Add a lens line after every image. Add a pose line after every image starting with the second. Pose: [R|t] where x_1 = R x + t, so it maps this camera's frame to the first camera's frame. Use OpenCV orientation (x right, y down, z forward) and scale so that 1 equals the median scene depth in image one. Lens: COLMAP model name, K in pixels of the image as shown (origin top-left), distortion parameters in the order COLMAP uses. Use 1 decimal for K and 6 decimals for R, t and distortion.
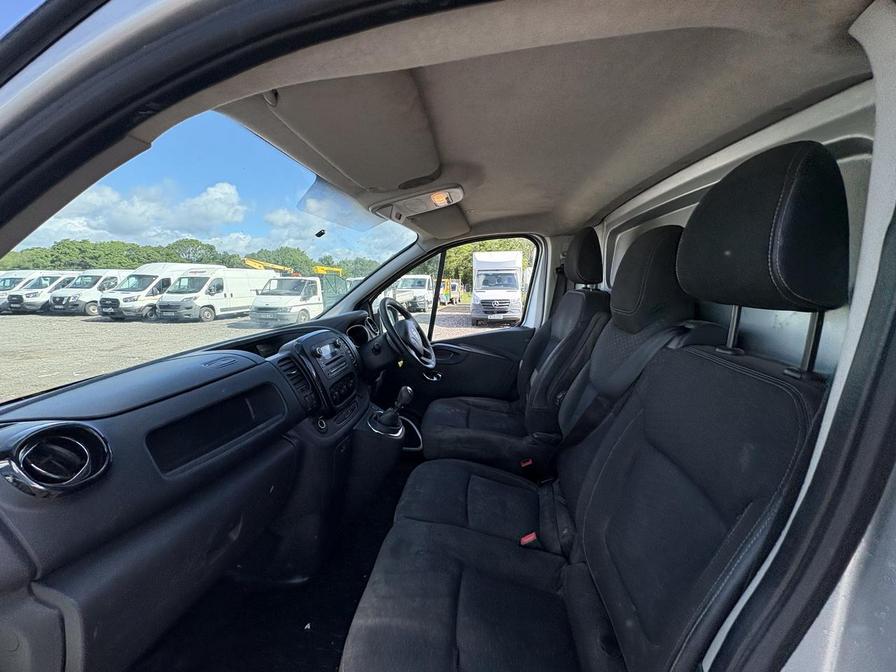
lens RADIAL K [[356.6, 0, 449.3], [0, 356.6, 332.5], [0, 0, 1]] dist [0.001758, -0.000206]
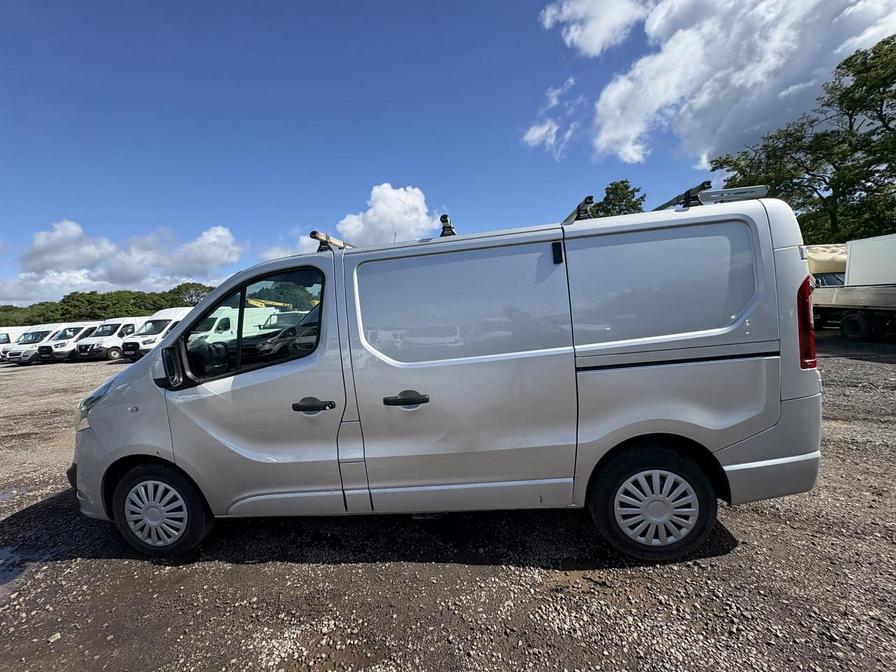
lens RADIAL K [[356.6, 0, 446.6], [0, 356.6, 338.9], [0, 0, 1]] dist [0.001758, -0.000206]
pose [[0.997137, -0.075571, -0.002685, 0.052307], [0.075367, 0.996088, -0.046127, 0.020019], [0.006161, 0.045793, 0.998932, -0.123246]]
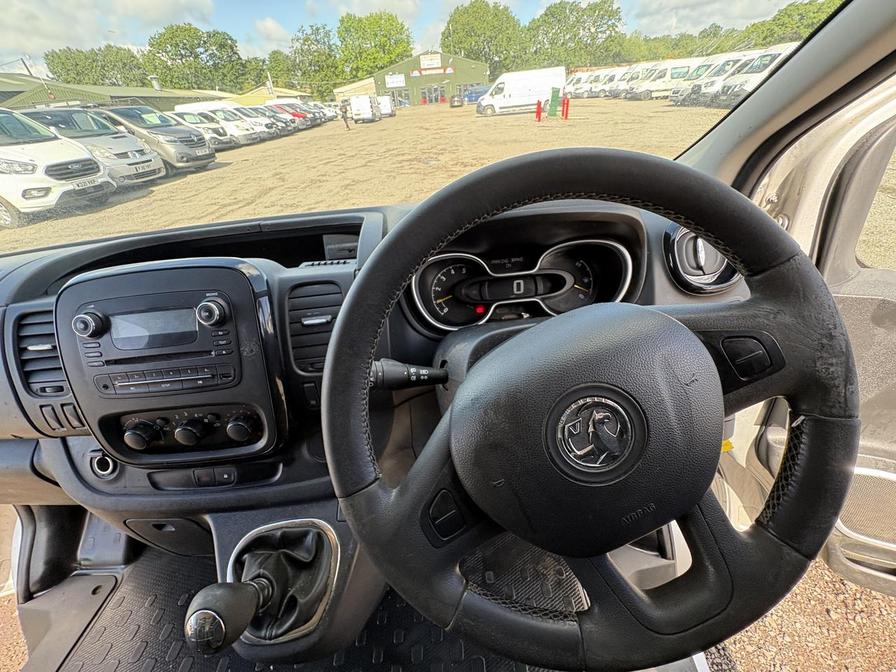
lens RADIAL K [[356.6, 0, 450.7], [0, 356.6, 334.5], [0, 0, 1]] dist [0.001758, -0.000206]
pose [[0.132058, 0.542323, -0.829727, 0.000827], [-0.054603, 0.839767, 0.540194, -0.012246], [0.989737, -0.026031, 0.140510, 0.086331]]
